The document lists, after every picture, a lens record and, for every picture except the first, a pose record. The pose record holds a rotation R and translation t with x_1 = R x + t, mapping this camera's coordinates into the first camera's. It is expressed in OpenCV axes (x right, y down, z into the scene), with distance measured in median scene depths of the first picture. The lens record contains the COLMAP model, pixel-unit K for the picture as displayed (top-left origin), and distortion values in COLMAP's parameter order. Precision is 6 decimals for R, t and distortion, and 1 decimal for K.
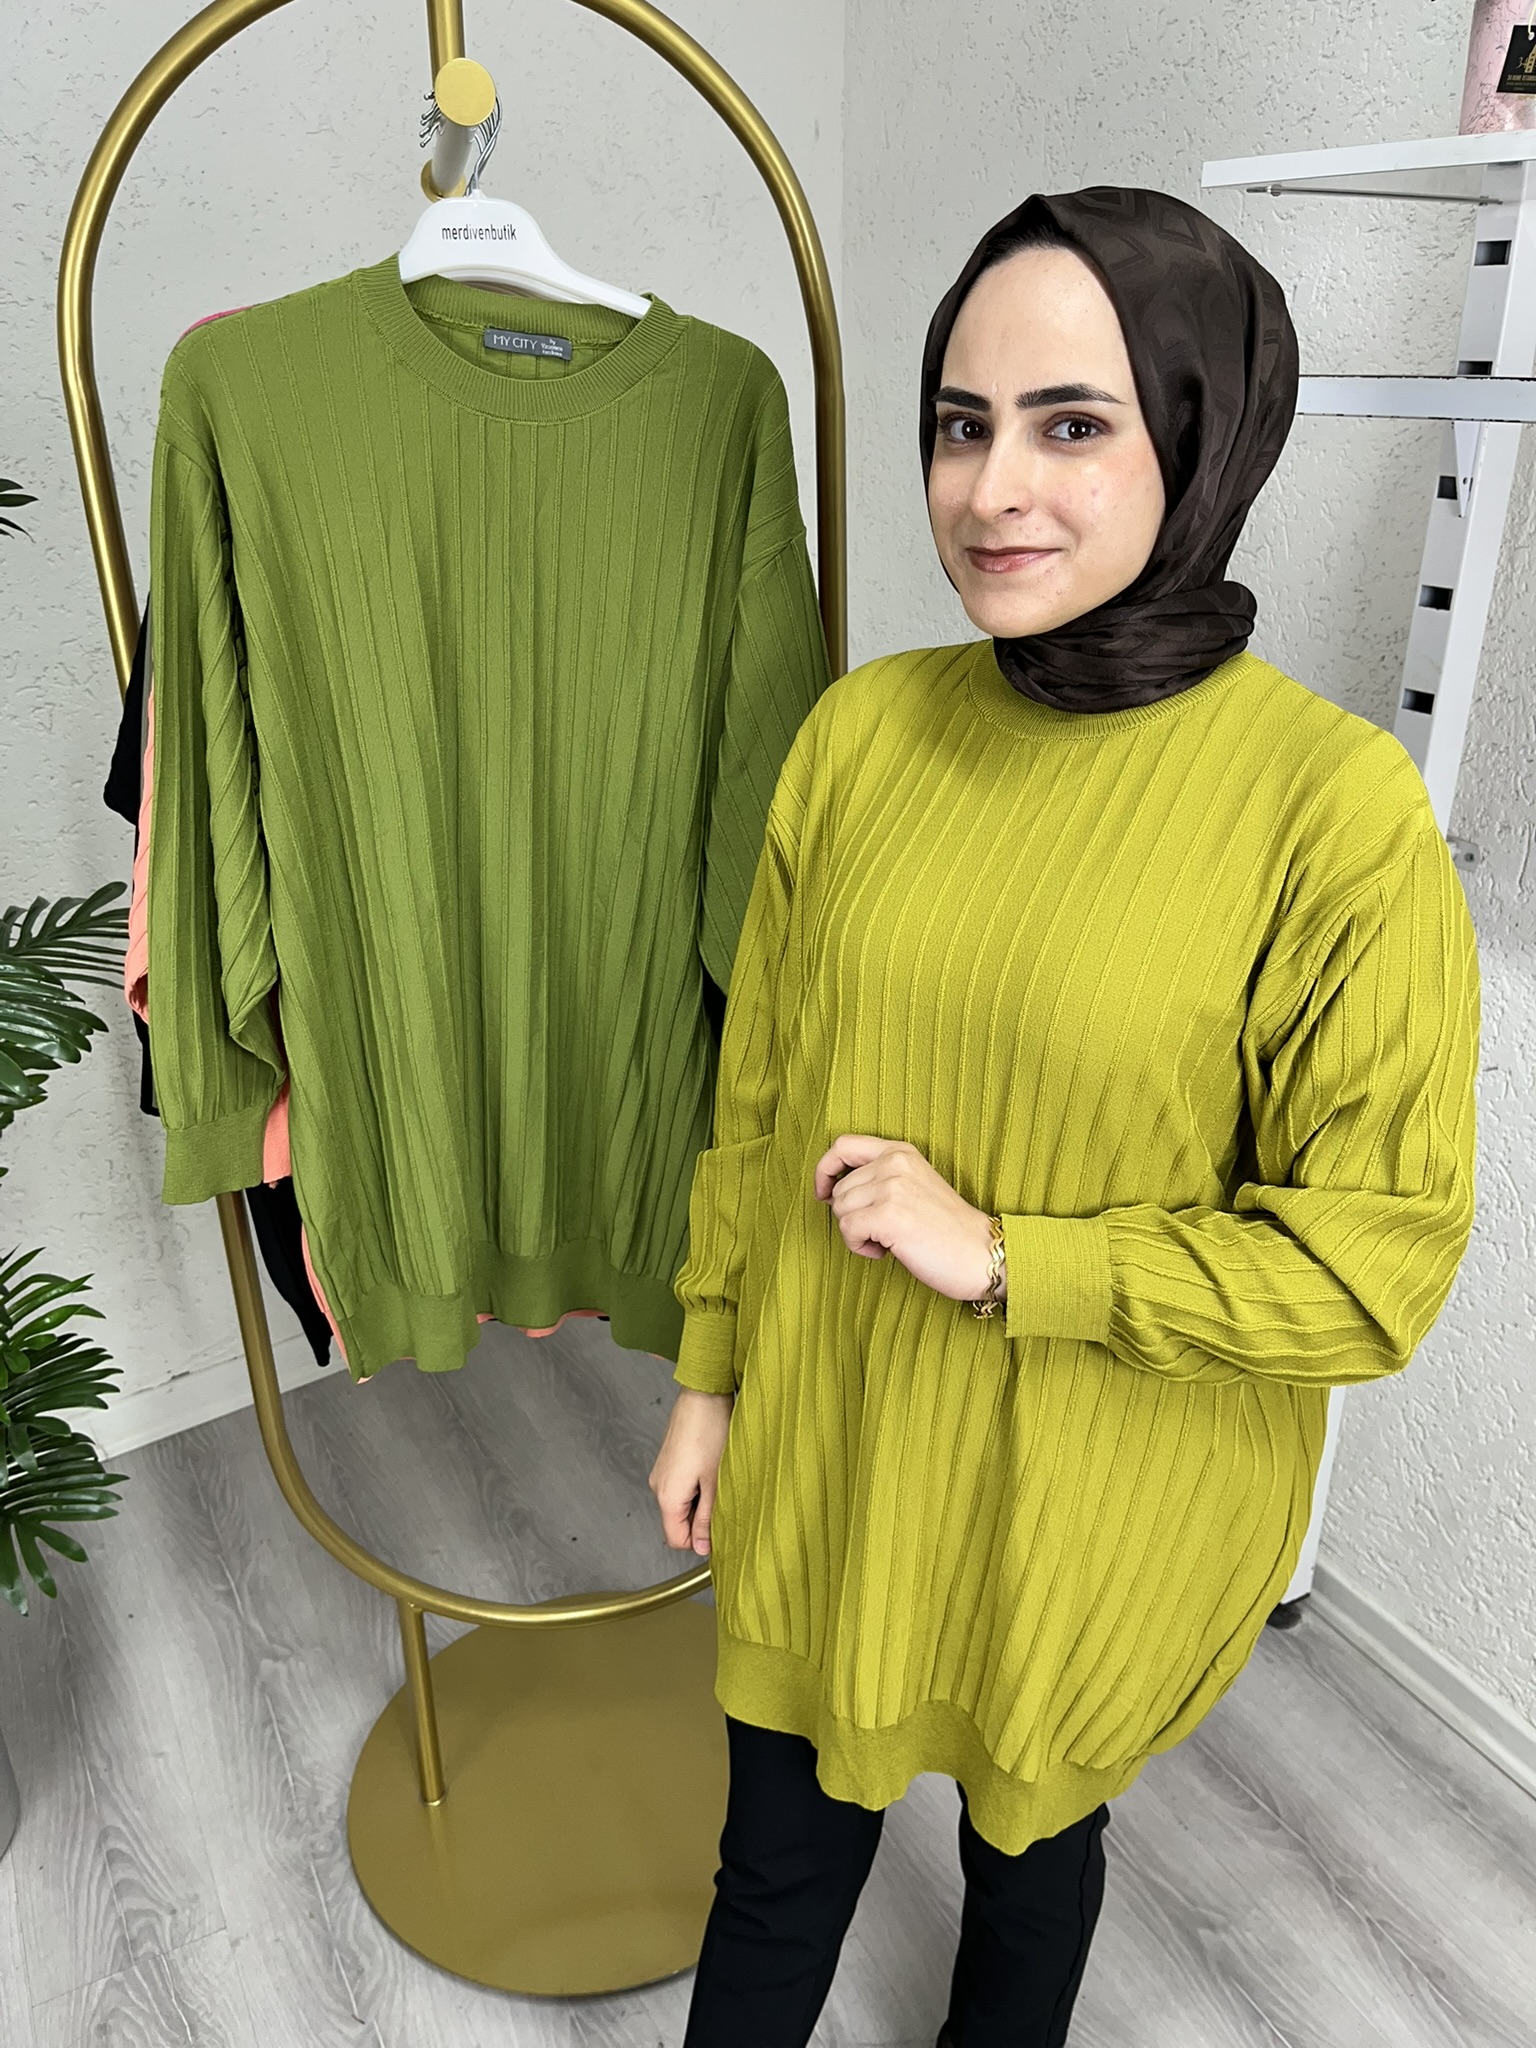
lens RADIAL K [[1485.7, 0, 793.0], [0, 1485.7, 1036.3], [0, 0, 1]] dist [0.098296, -0.132628]
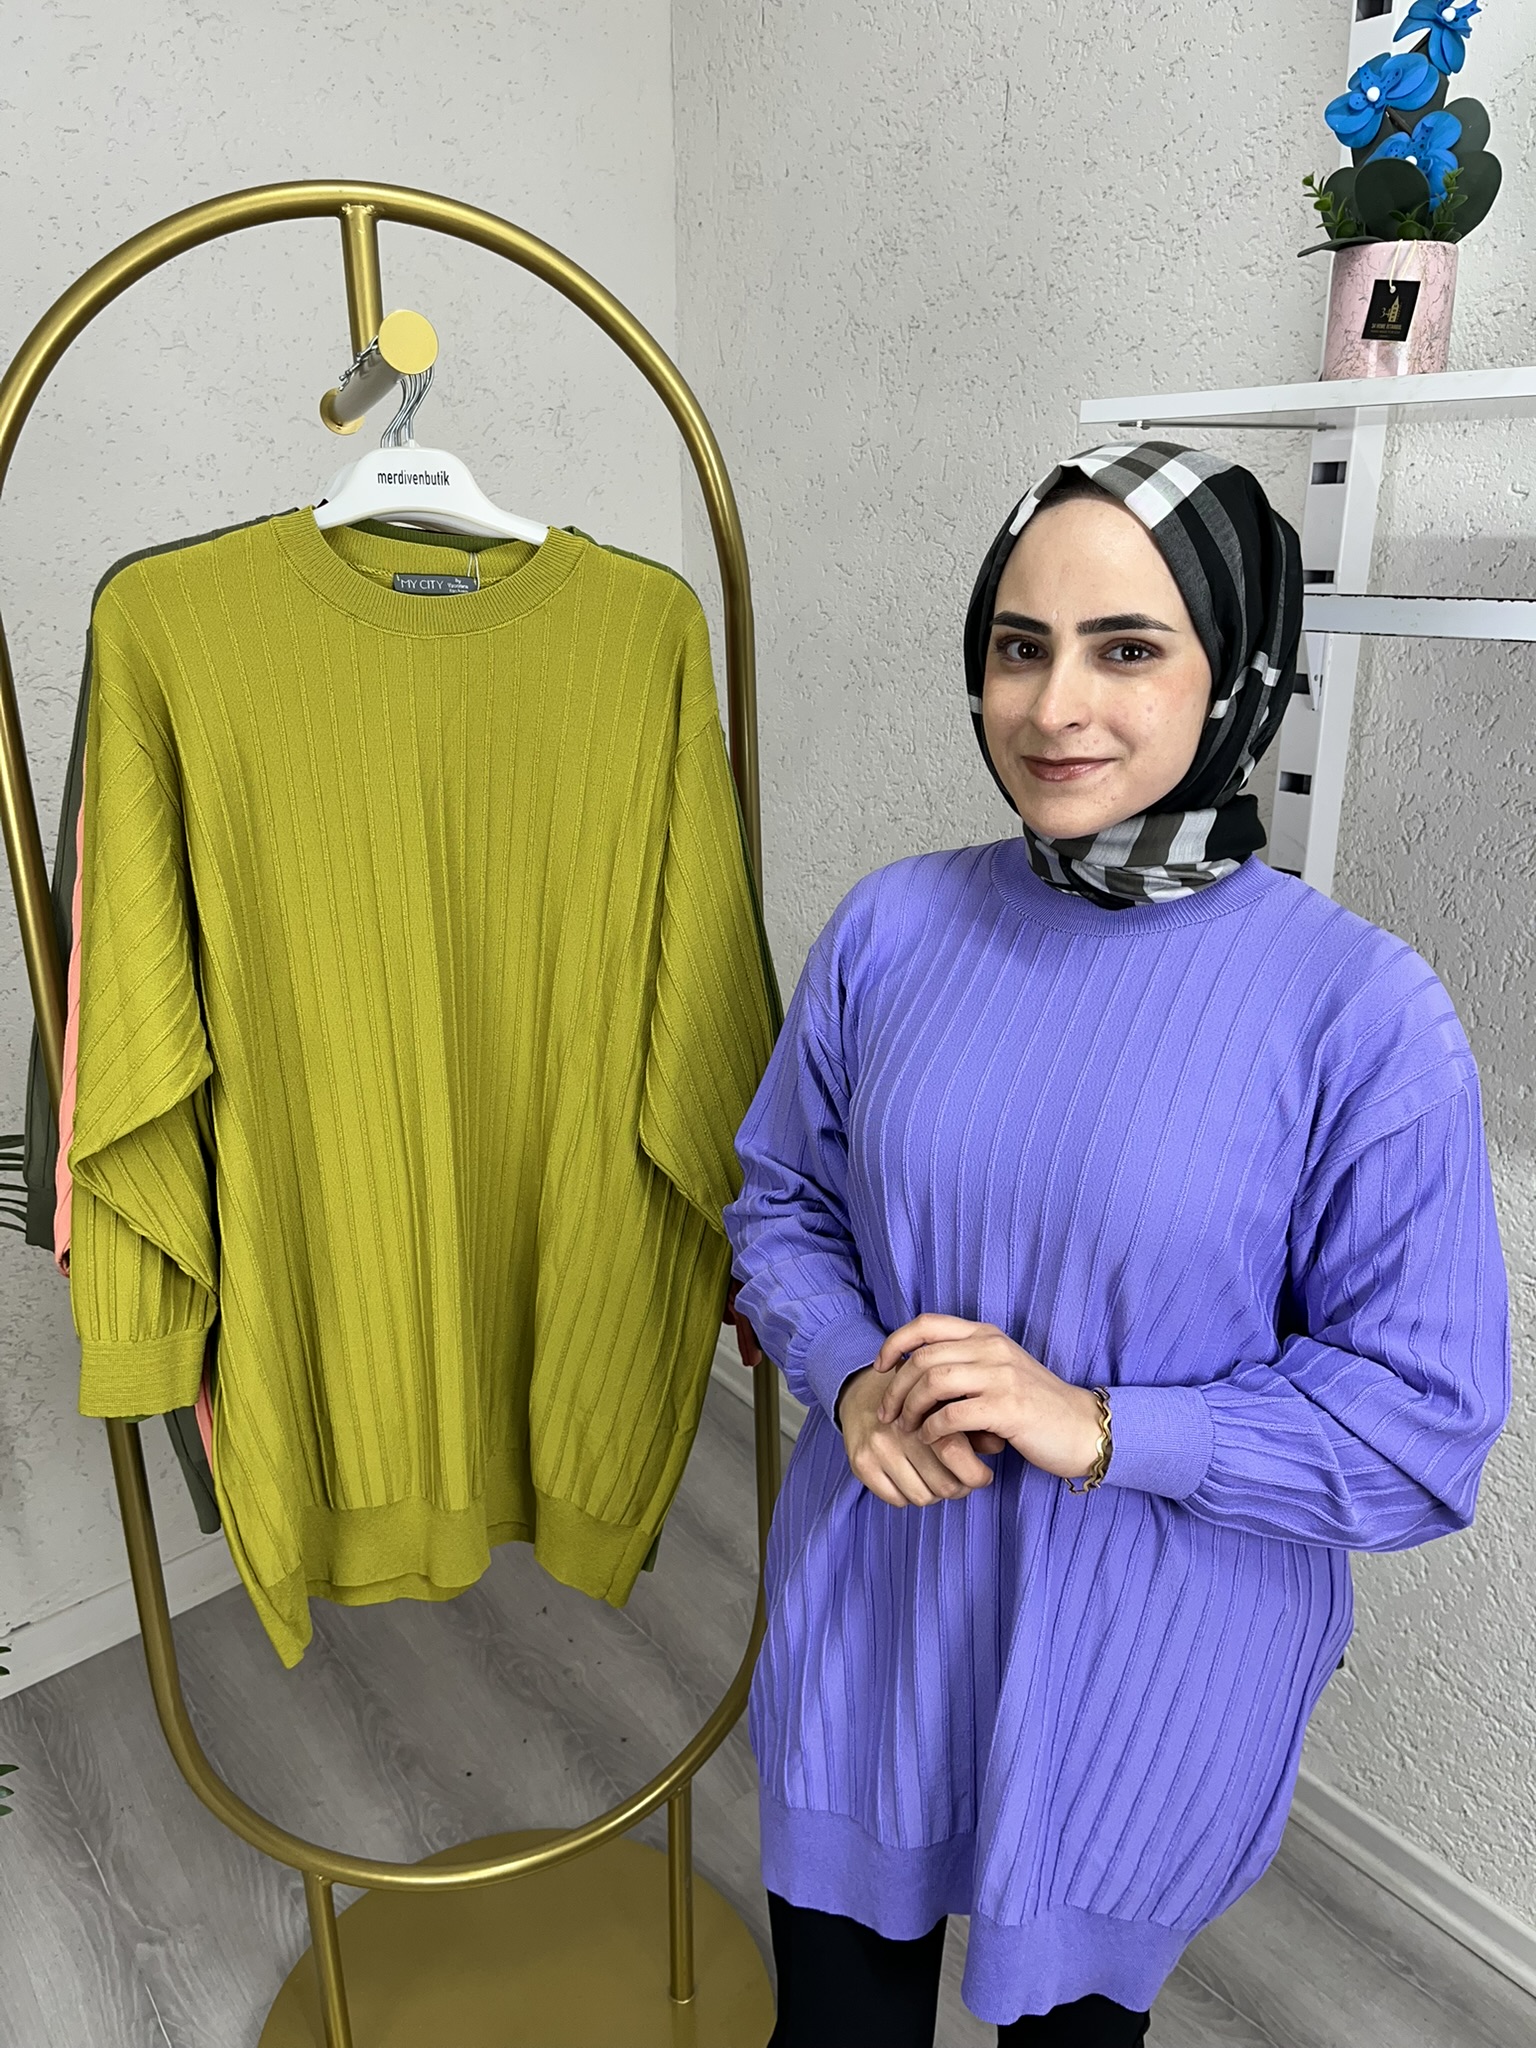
lens RADIAL K [[1481.8, 0, 755.4], [0, 1481.8, 1039.0], [0, 0, 1]] dist [0.103620, -0.139701]
pose [[0.993062, -0.042472, 0.109652, -0.062578], [0.052914, 0.994151, -0.094144, -0.026969], [-0.105012, 0.099293, 0.989502, 0.009992]]
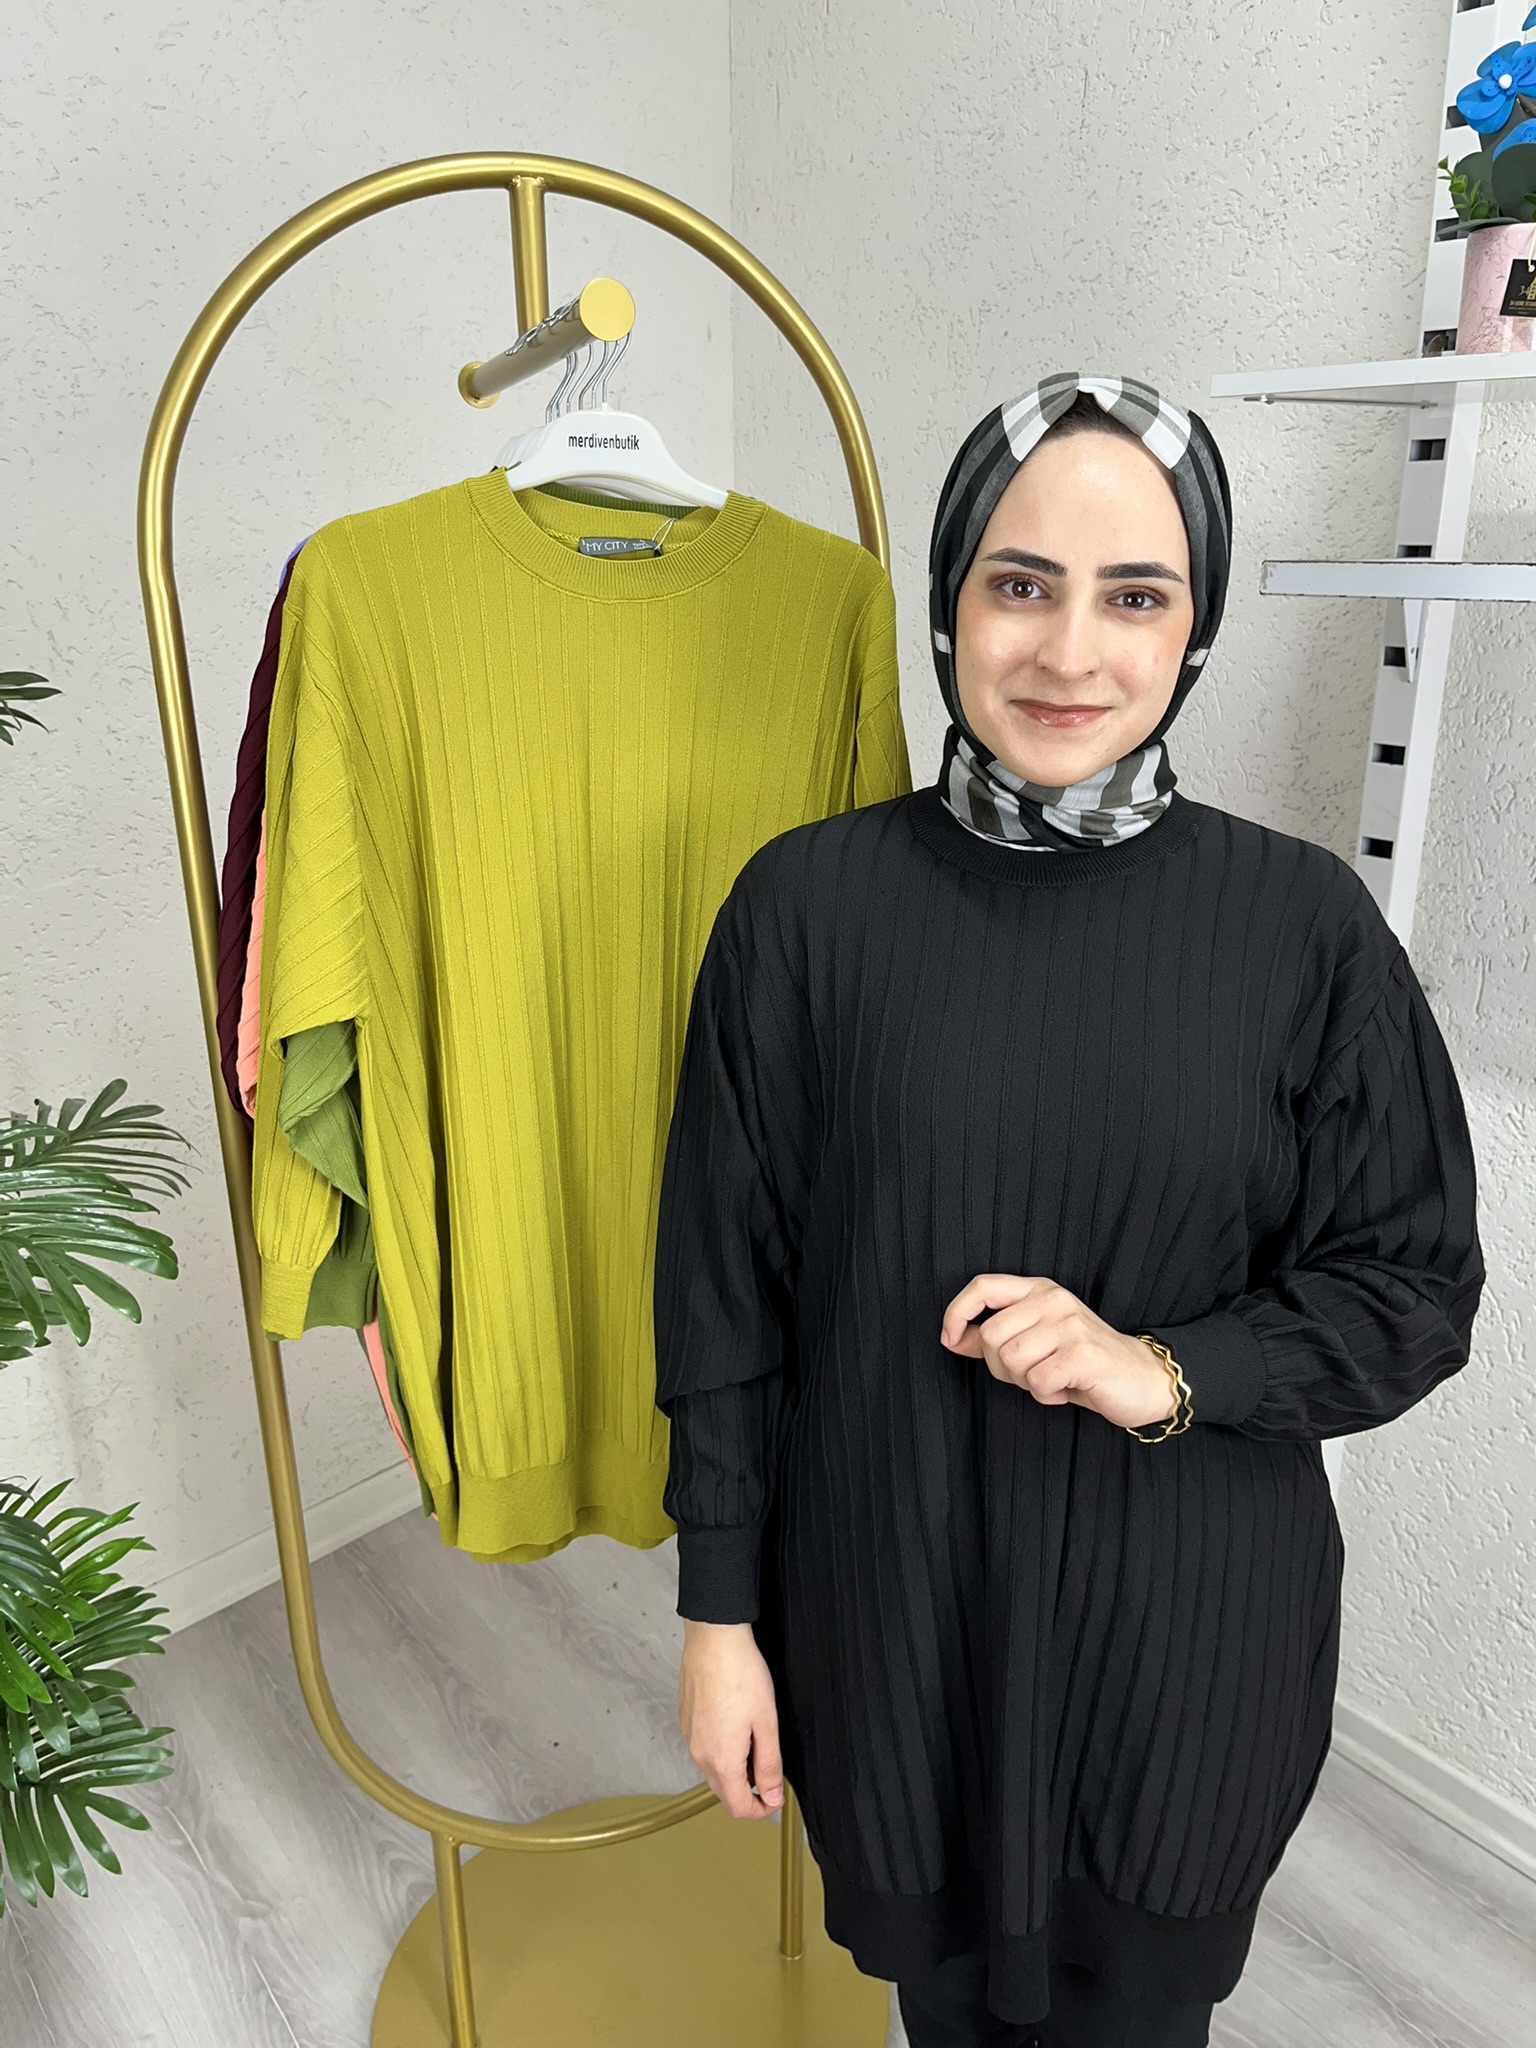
lens RADIAL K [[1483.6, 0, 760.5], [0, 1483.6, 1038.9], [0, 0, 1]] dist [0.104296, -0.140114]
pose [[0.989452, -0.050025, 0.135950, -0.150417], [0.062839, 0.993806, -0.091660, -0.013084], [-0.130522, 0.099236, 0.986466, 0.007293]]
